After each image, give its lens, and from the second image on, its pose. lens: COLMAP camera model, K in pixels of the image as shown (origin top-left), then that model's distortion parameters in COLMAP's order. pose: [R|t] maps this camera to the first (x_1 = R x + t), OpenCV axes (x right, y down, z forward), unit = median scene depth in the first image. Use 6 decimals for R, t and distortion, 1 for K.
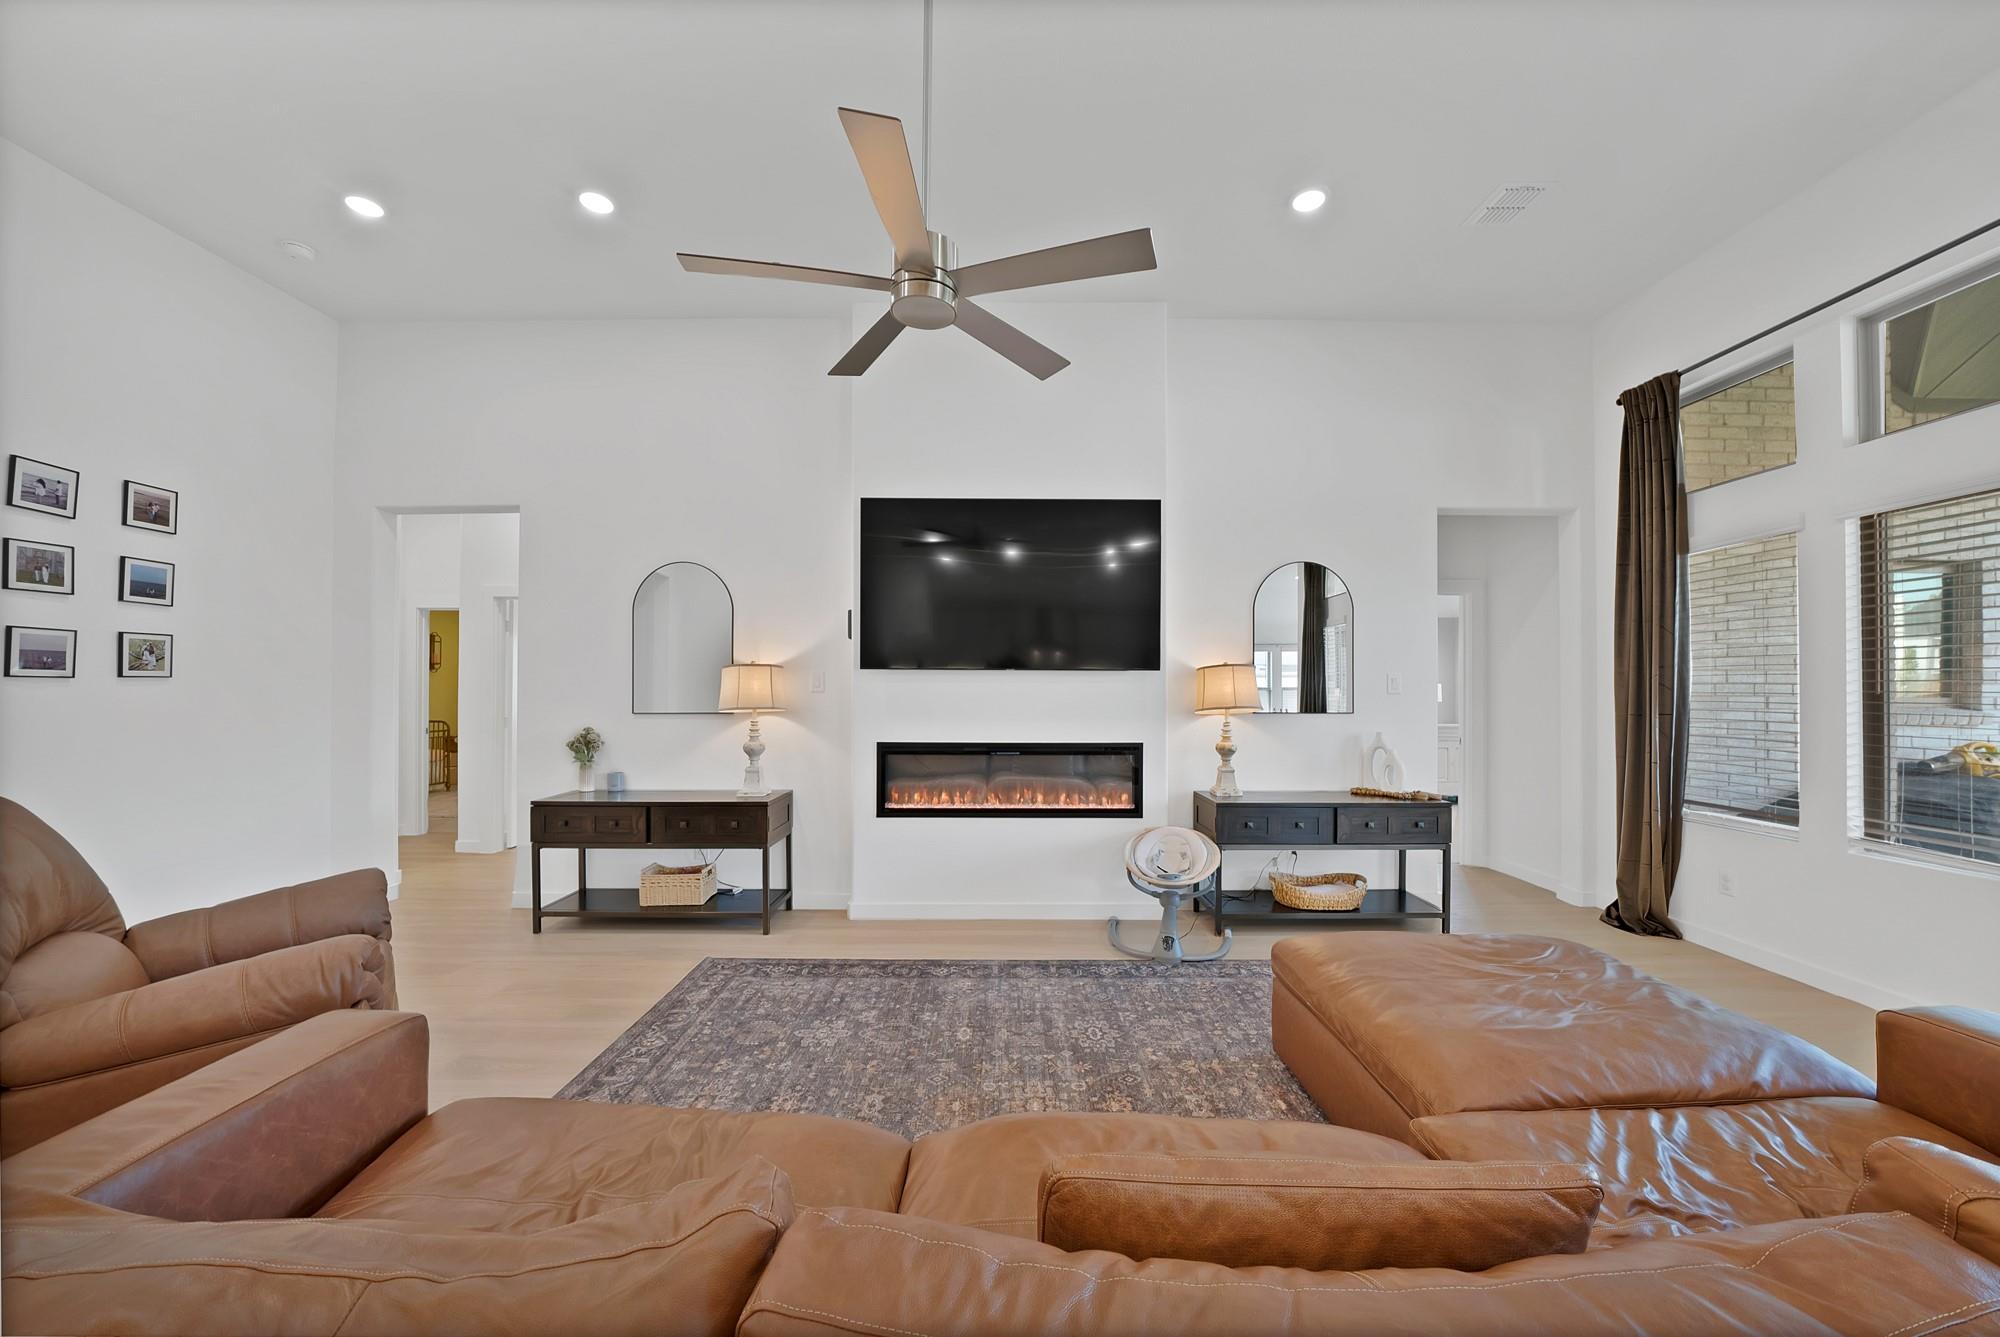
lens RADIAL K [[716.1, 0, 1003.3], [0, 716.1, 674.0], [0, 0, 1]] dist [-0.032981, 0.004081]
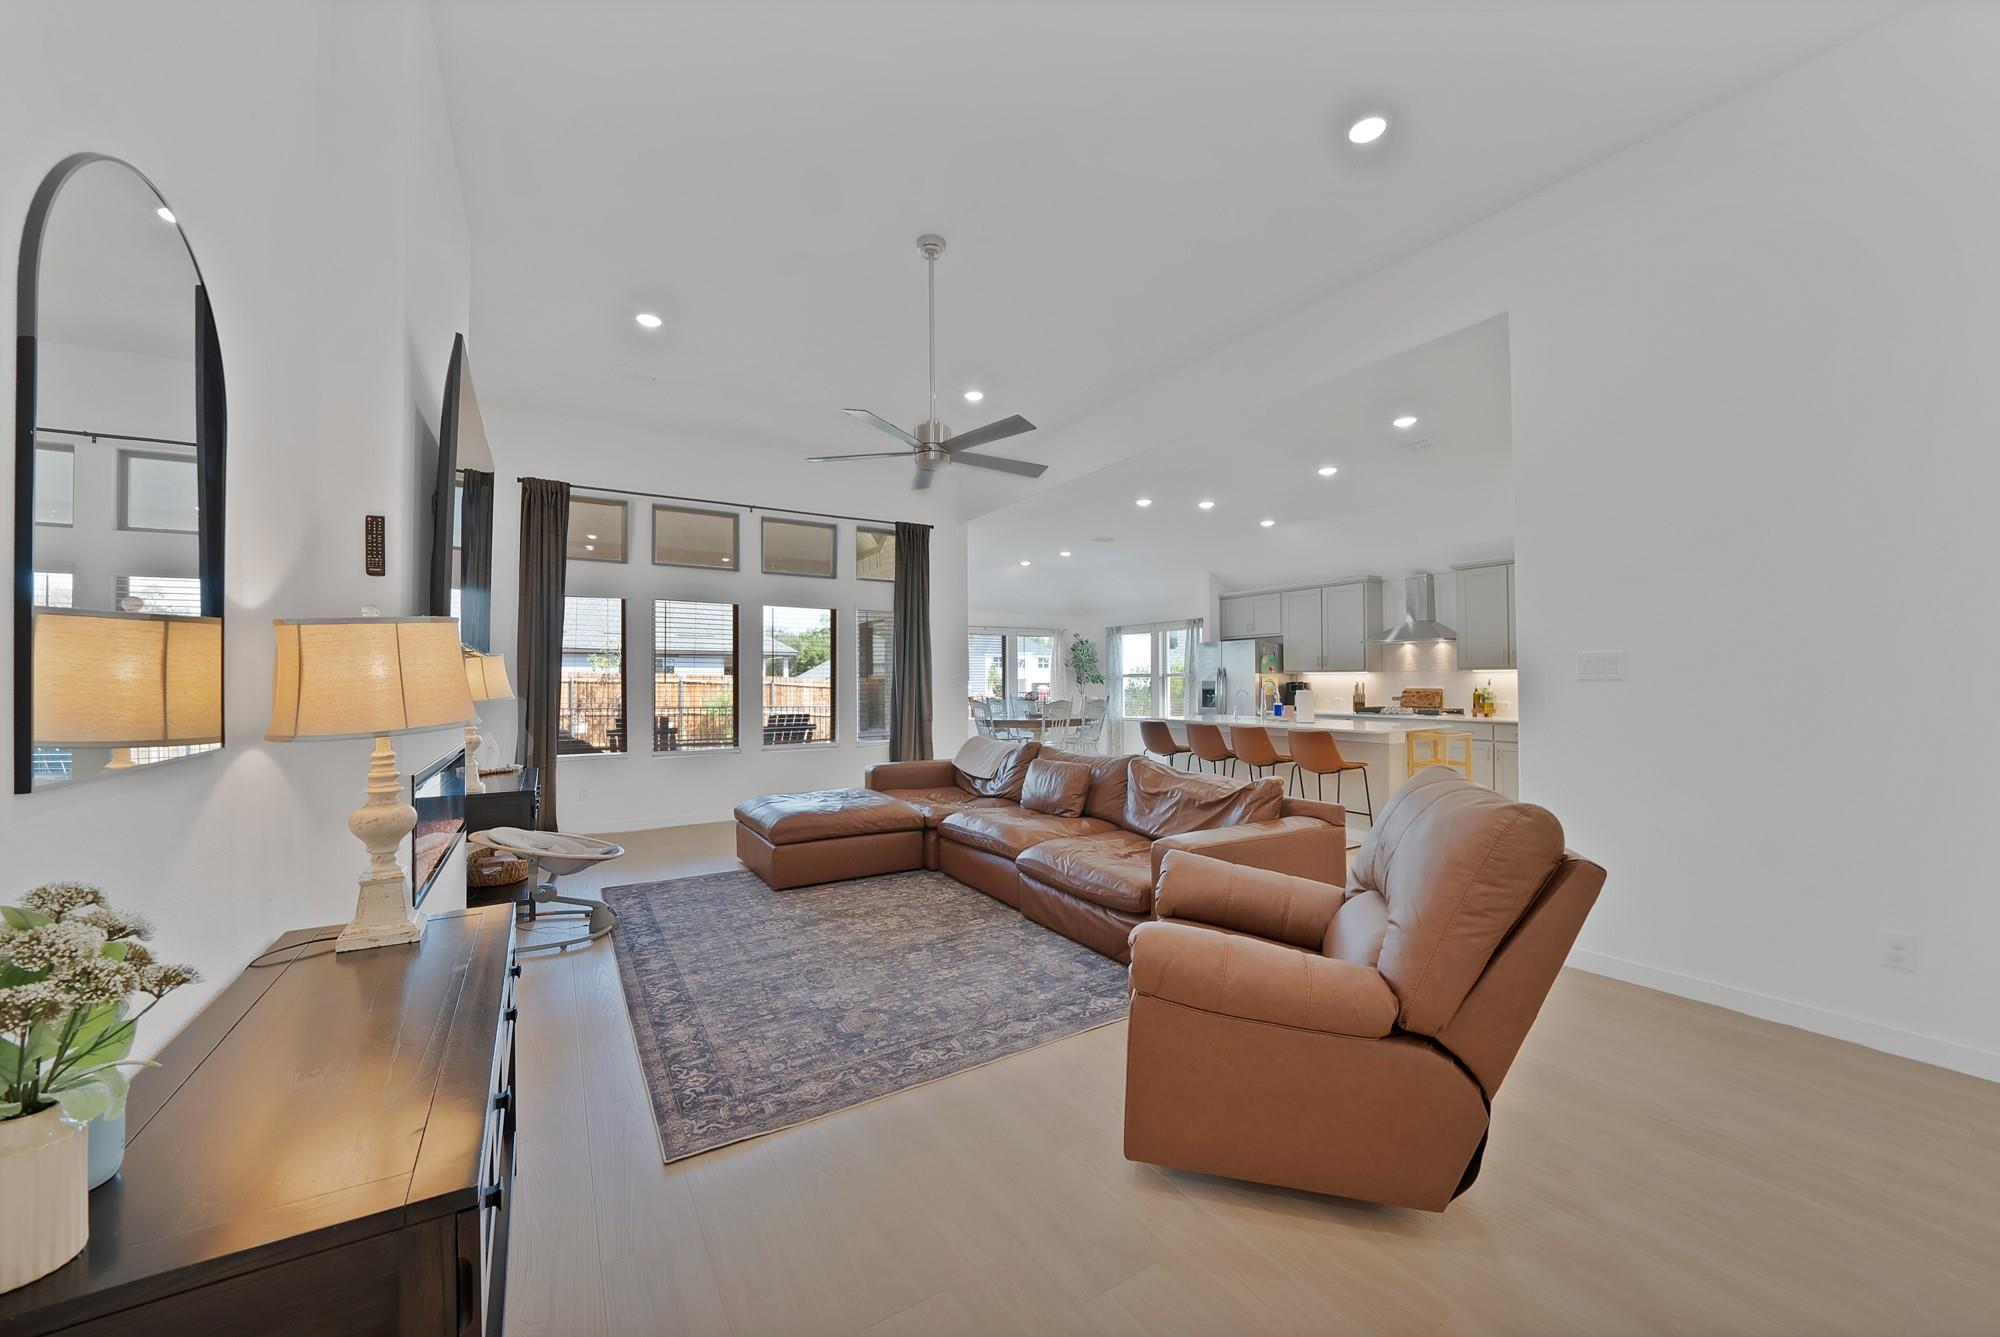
lens RADIAL K [[731.9, 0, 1000.2], [0, 731.9, 678.8], [0, 0, 1]] dist [-0.020072, 0.000023]
pose [[-0.531222, 0.004917, 0.847218, -1.175304], [-0.022678, 0.999542, -0.020021, 0.031182], [-0.846929, -0.029849, -0.530867, 1.236250]]
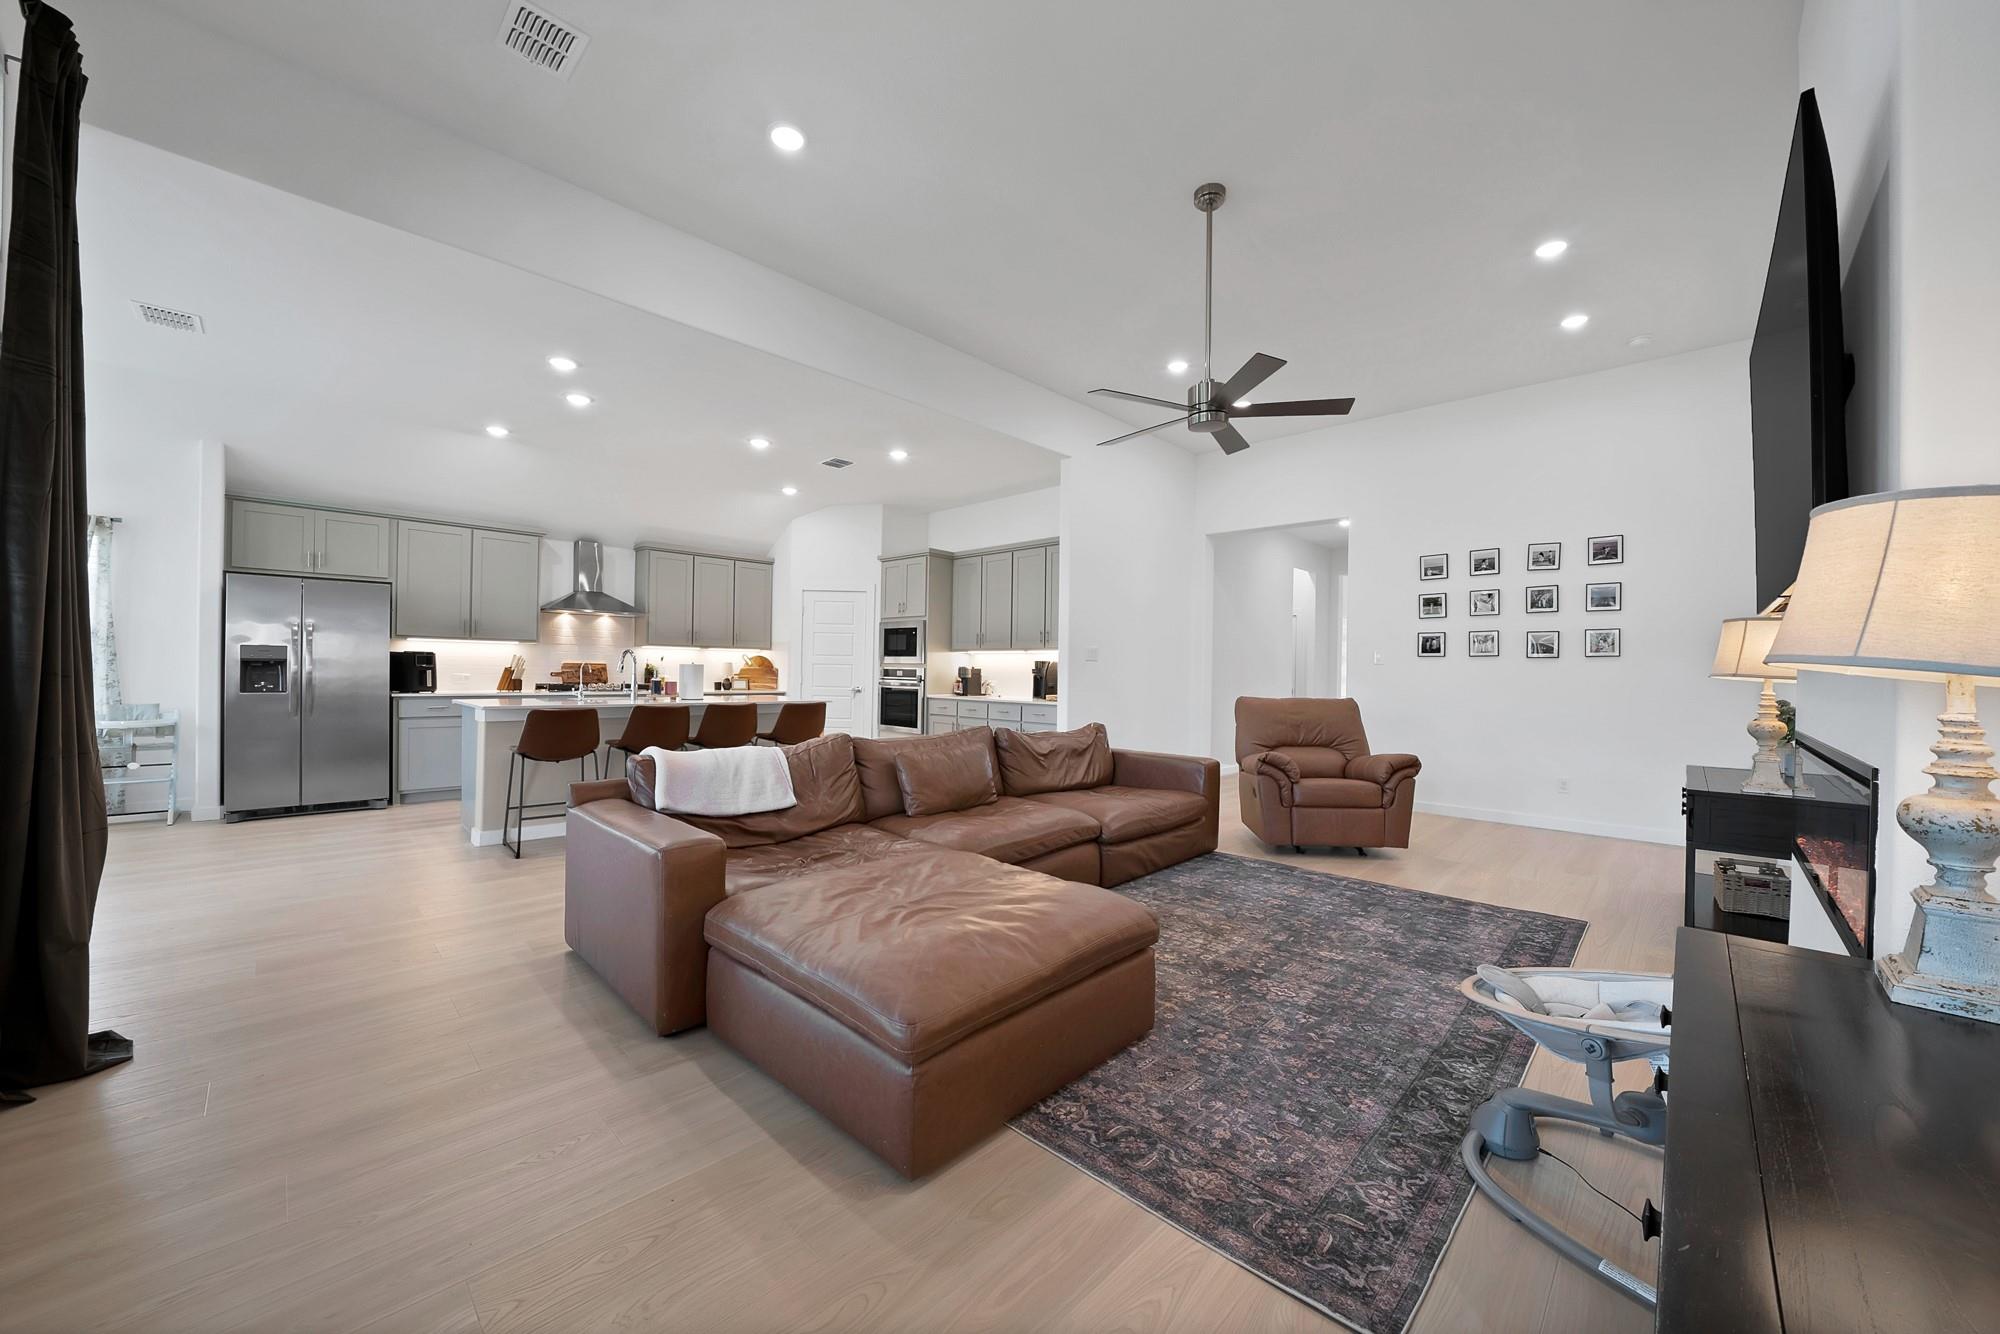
lens RADIAL K [[716.1, 0, 1003.3], [0, 716.1, 672.5], [0, 0, 1]] dist [-0.032981, 0.004081]
pose [[-0.697060, -0.011055, -0.716928, 0.976682], [0.006871, 0.999732, -0.022096, 0.073732], [0.716980, -0.020328, -0.696797, 1.249046]]
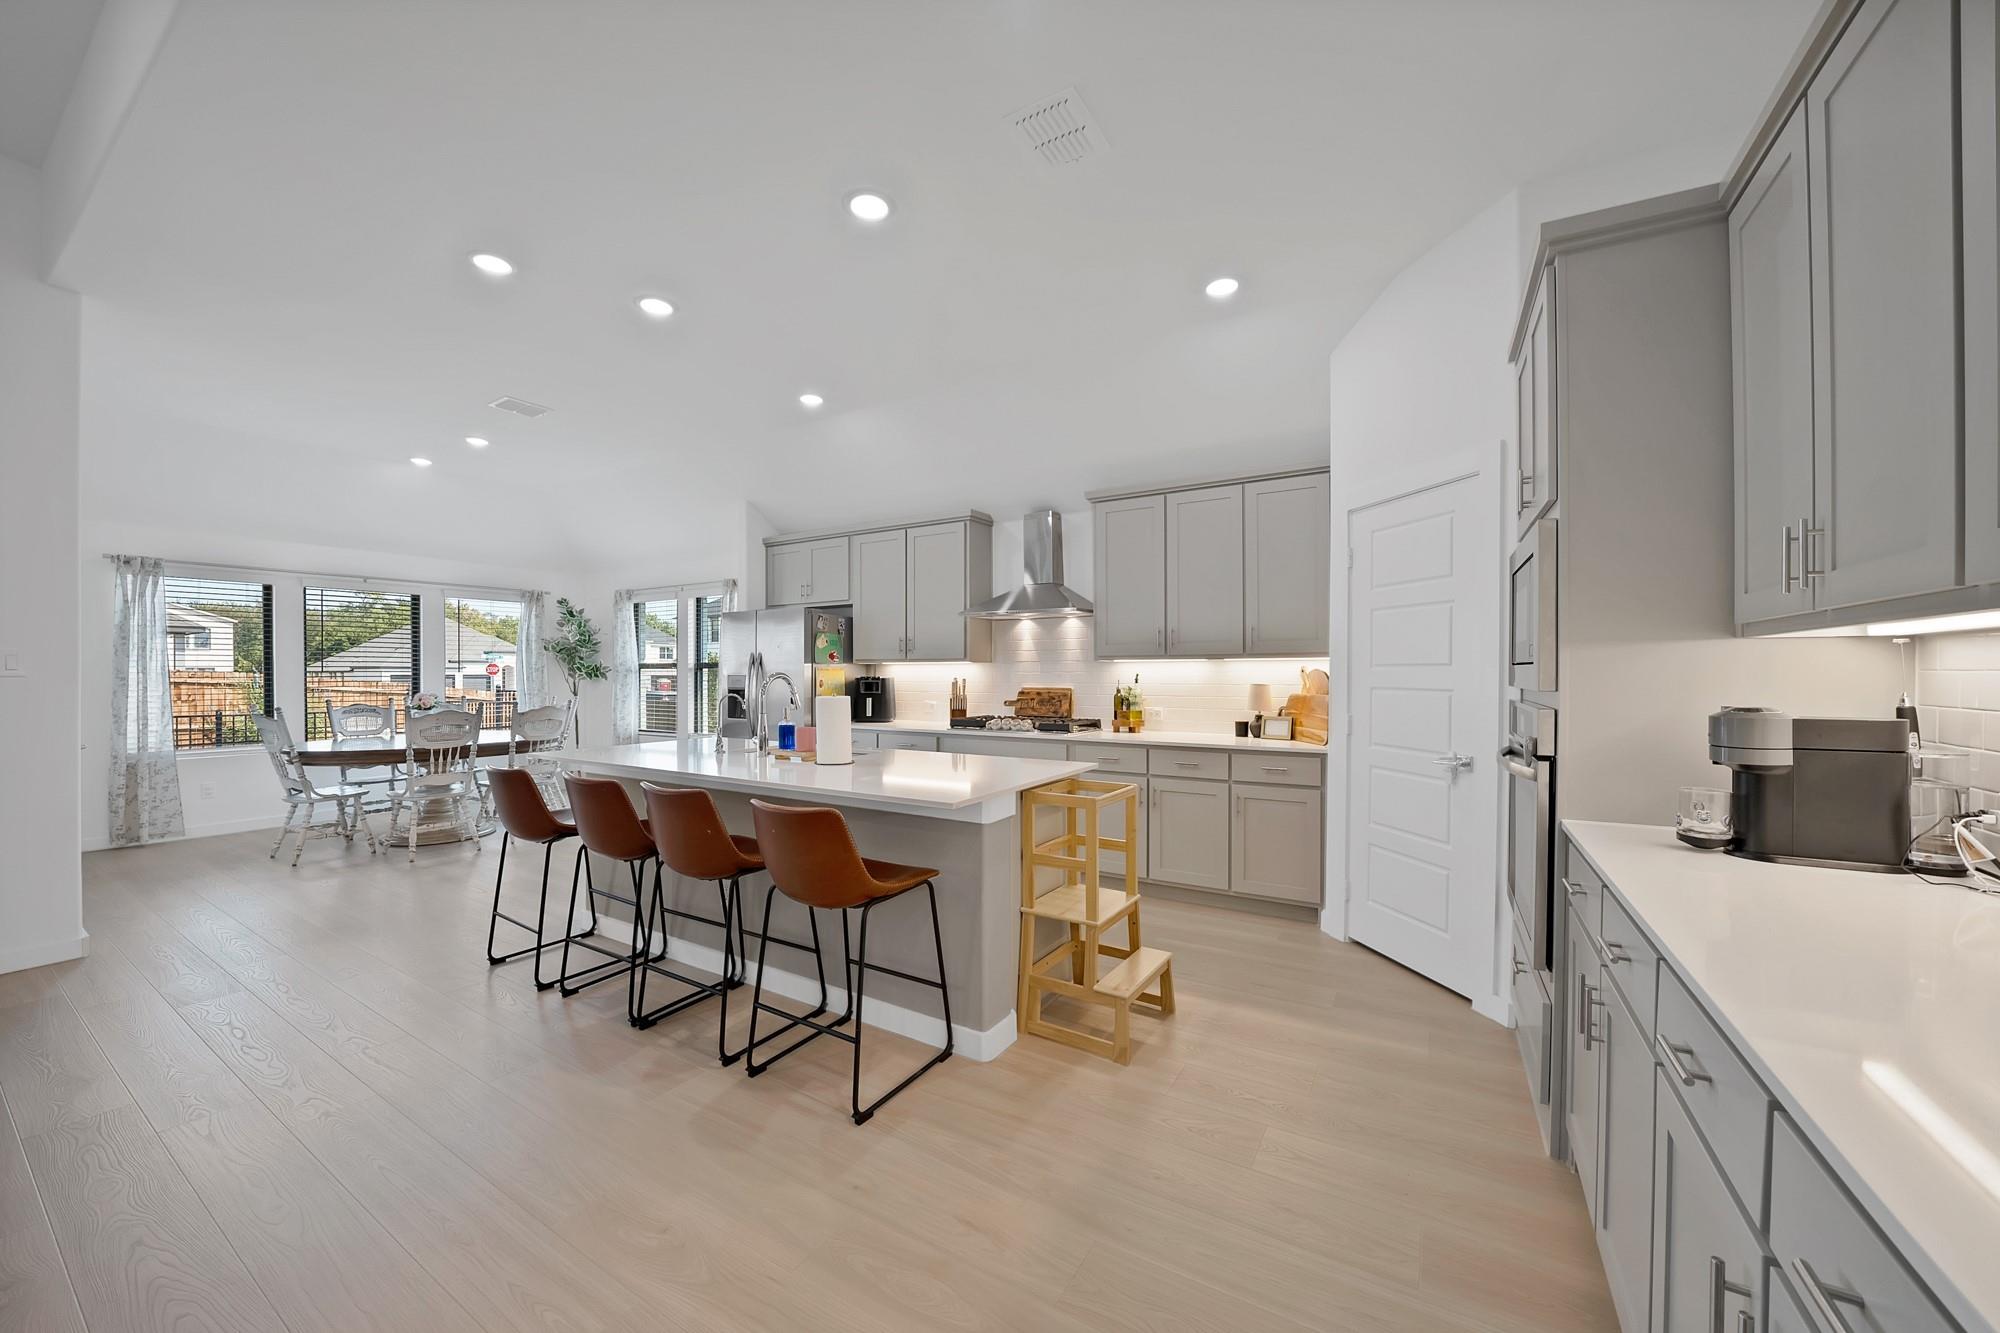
lens RADIAL K [[731.9, 0, 1000.2], [0, 731.9, 676.8], [0, 0, 1]] dist [-0.020072, 0.000023]
pose [[-0.857705, -0.002527, 0.514135, -0.559079], [-0.016349, 0.999616, -0.022362, -0.007010], [-0.513881, -0.027586, -0.857418, 0.088093]]
